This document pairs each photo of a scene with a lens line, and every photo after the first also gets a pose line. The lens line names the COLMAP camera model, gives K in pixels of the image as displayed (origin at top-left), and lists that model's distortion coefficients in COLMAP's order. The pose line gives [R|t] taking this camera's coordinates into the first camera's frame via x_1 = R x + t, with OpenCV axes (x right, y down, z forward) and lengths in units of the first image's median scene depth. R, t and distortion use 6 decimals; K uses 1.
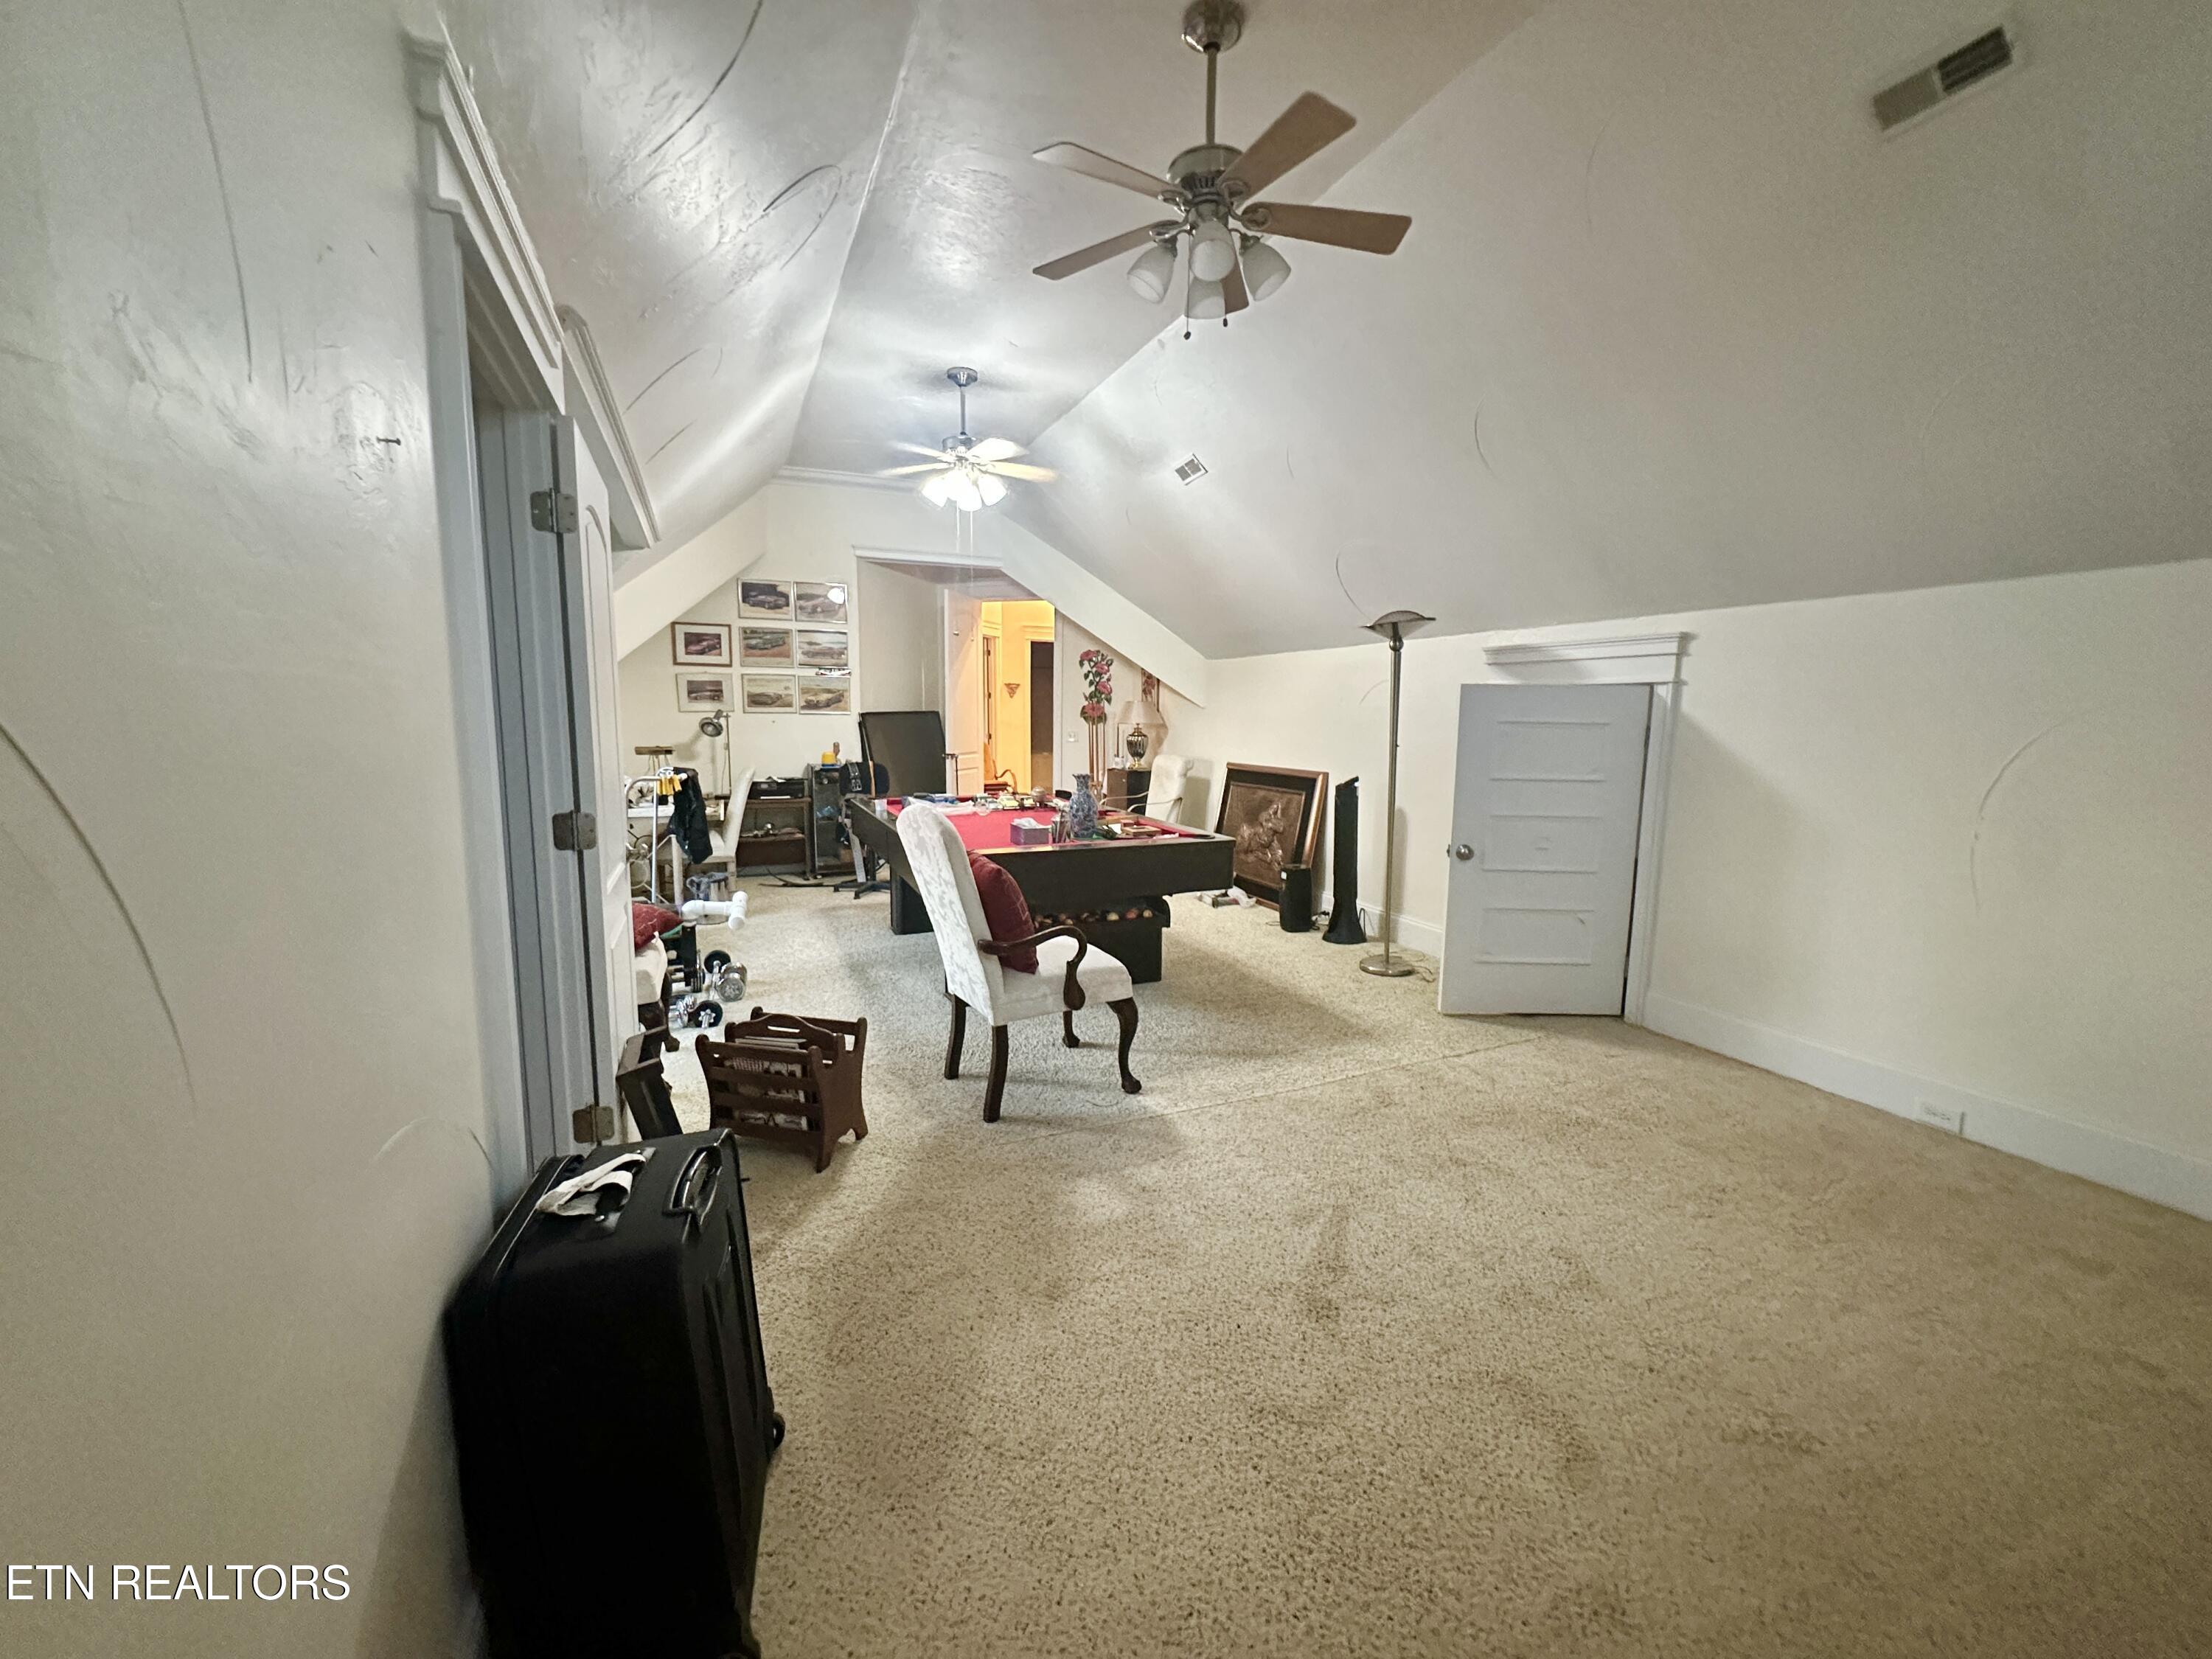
lens RADIAL K [[890.6, 0, 1117.3], [0, 890.6, 823.5], [0, 0, 1]] dist [-0.002303, 0.000002]
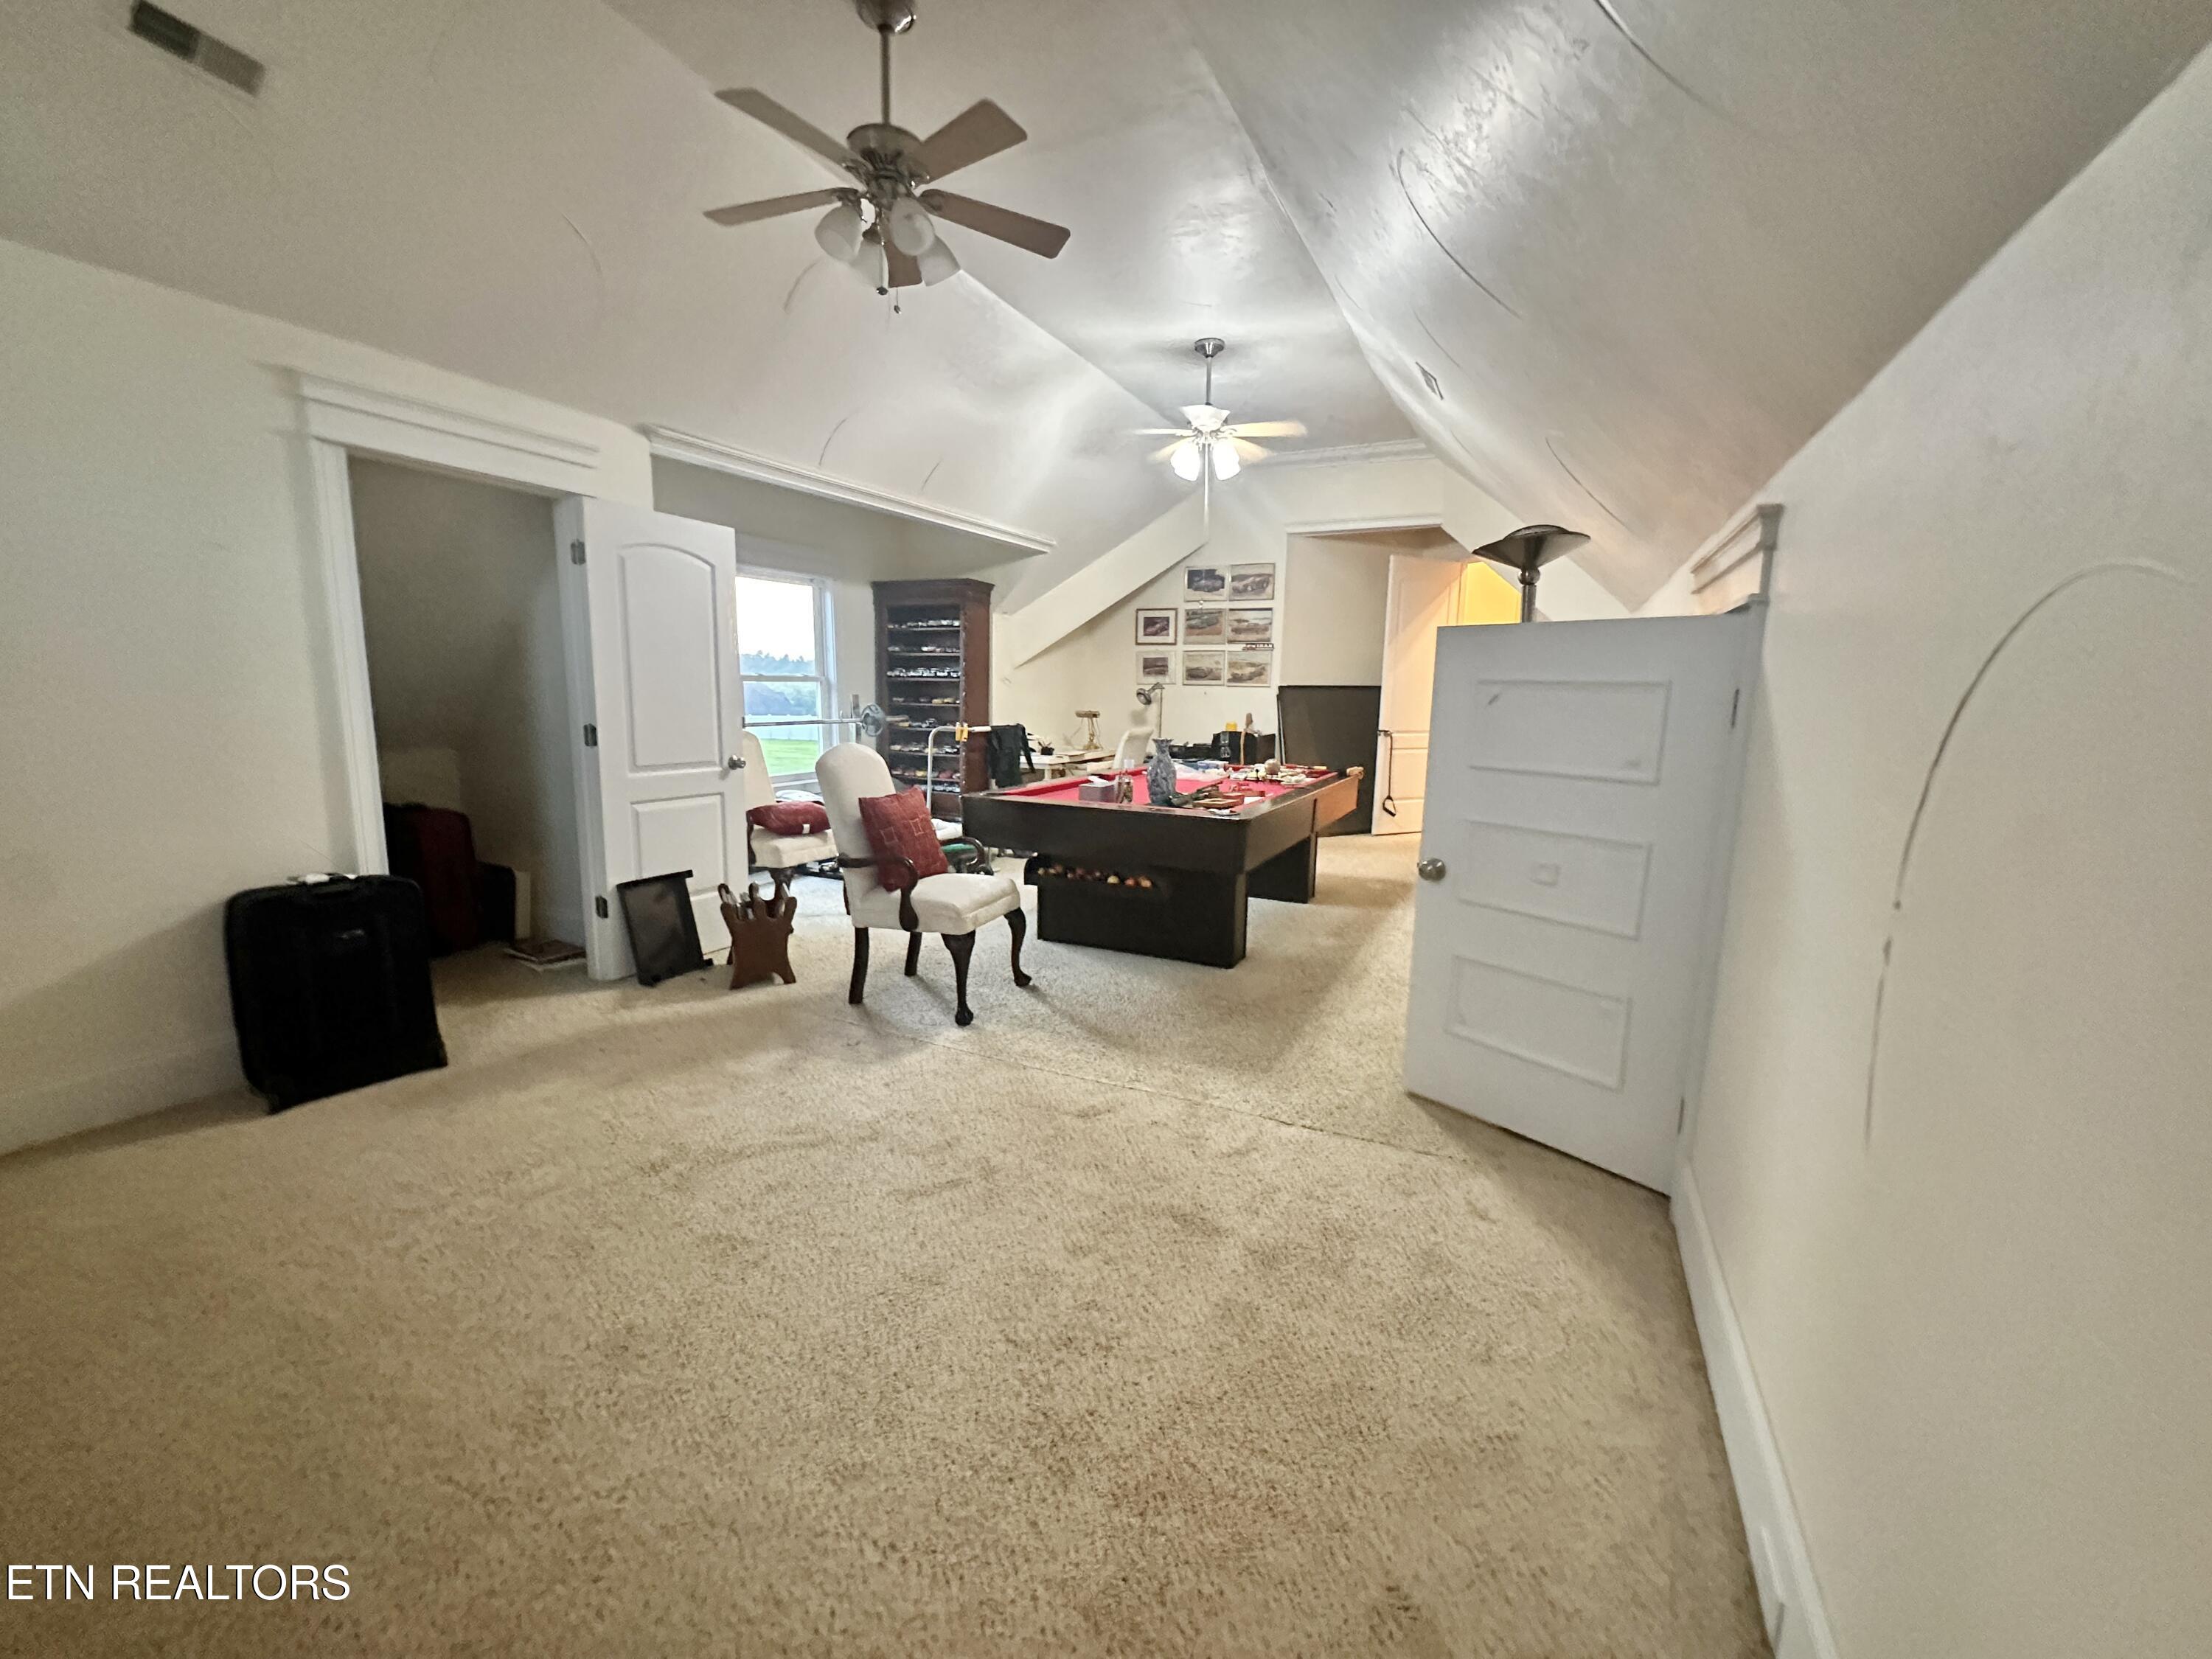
lens RADIAL K [[890.6, 0, 1116.6], [0, 890.6, 830.9], [0, 0, 1]] dist [-0.002303, 0.000002]
pose [[0.643813, 0.123428, -0.755163, 0.583078], [-0.105832, 0.991783, 0.071876, -0.016676], [0.757829, 0.033646, 0.651585, 0.275688]]
